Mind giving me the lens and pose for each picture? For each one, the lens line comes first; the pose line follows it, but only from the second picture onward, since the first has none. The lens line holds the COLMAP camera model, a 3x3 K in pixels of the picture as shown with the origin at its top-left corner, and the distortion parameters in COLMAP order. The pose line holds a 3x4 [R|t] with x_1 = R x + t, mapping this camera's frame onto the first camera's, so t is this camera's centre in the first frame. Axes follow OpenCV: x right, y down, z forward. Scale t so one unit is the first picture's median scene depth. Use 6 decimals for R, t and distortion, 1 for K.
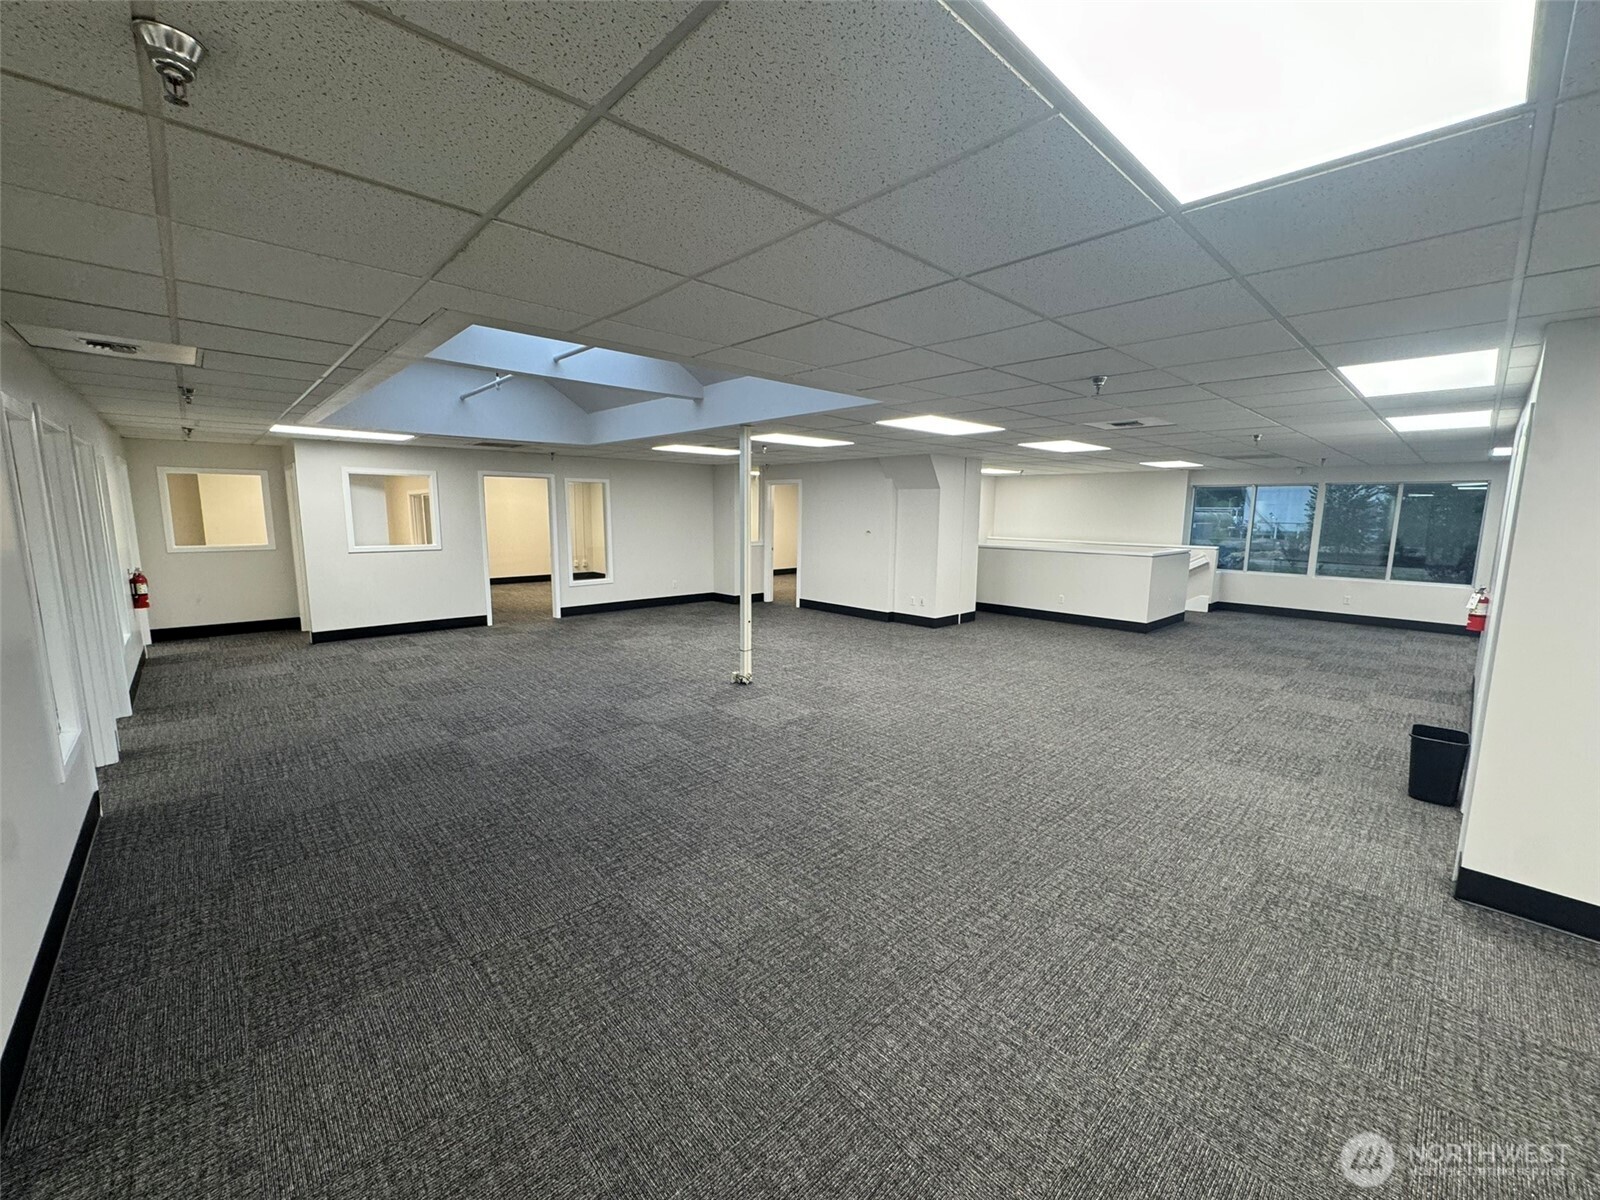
lens RADIAL K [[638.3, 0, 798.2], [0, 638.3, 599.5], [0, 0, 1]] dist [0.000144, 0.000110]
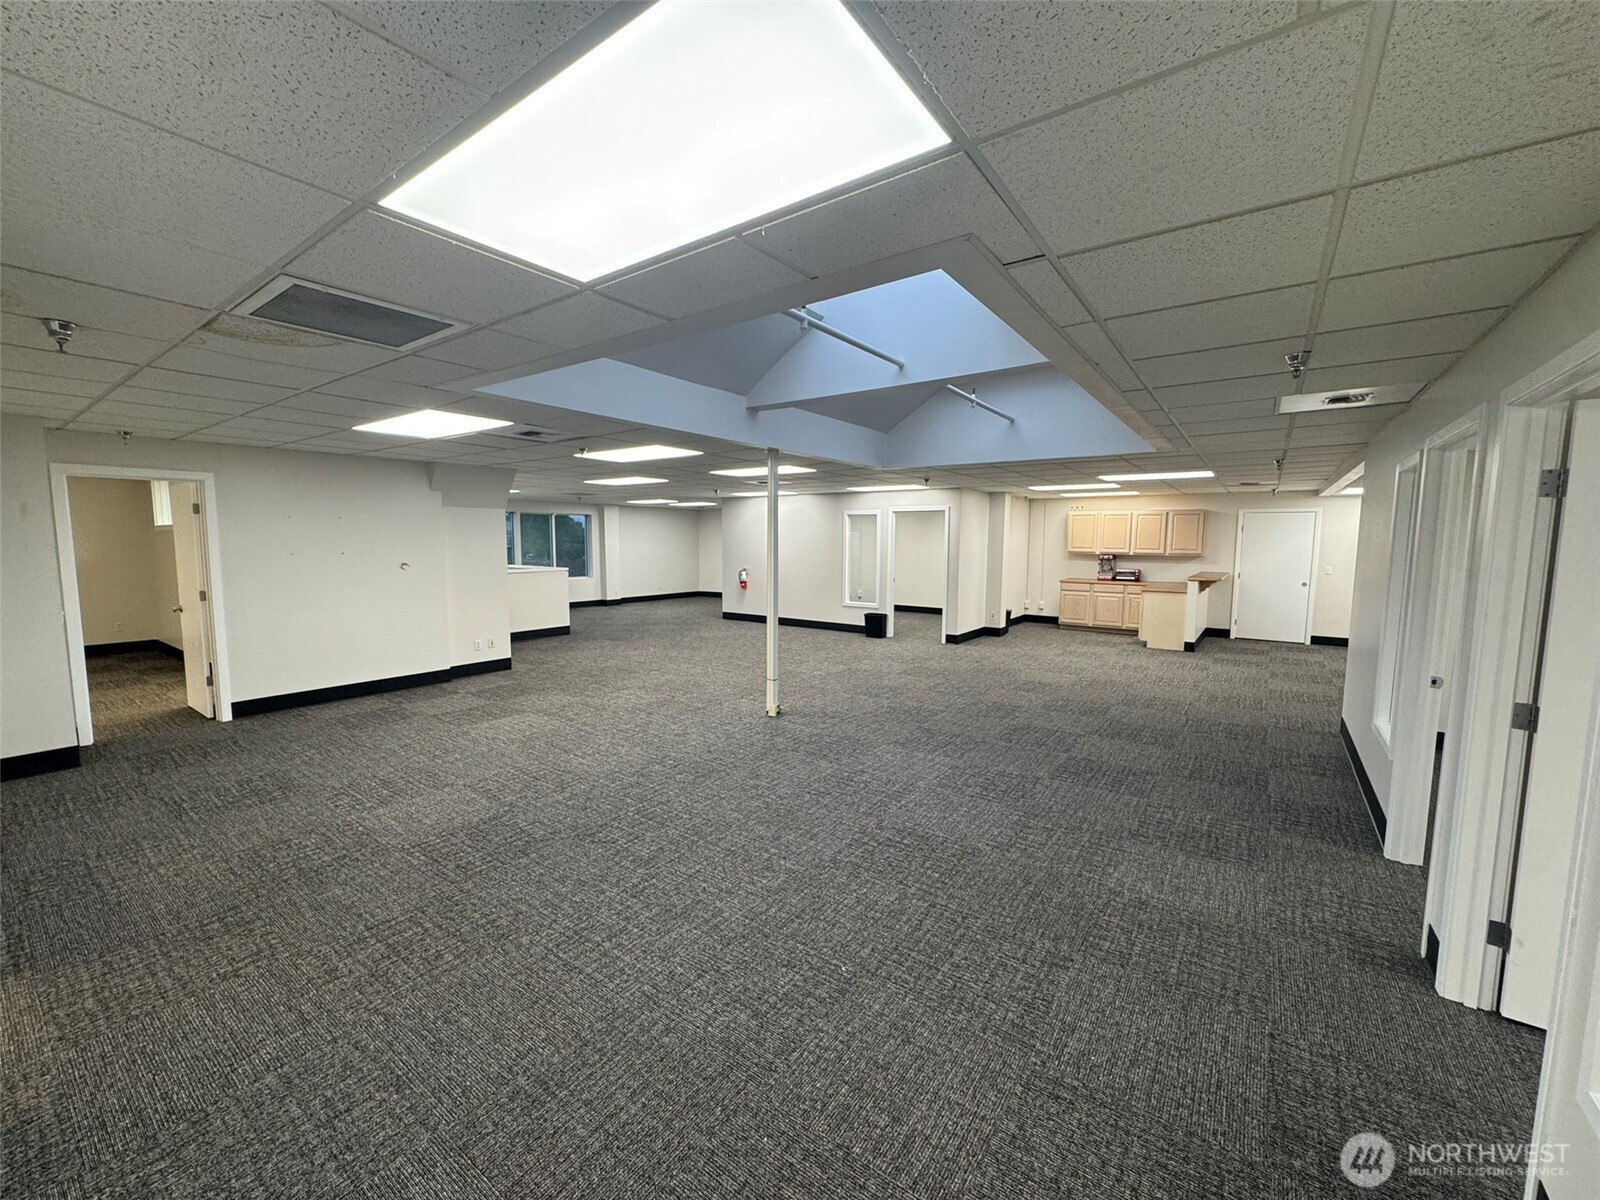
lens RADIAL K [[638.3, 0, 798.6], [0, 638.3, 599.6], [0, 0, 1]] dist [0.000144, 0.000110]
pose [[-0.188133, -0.102997, 0.976728, -1.243852], [0.130048, 0.983117, 0.128720, -0.194371], [-0.973495, 0.151238, -0.171562, 1.342447]]
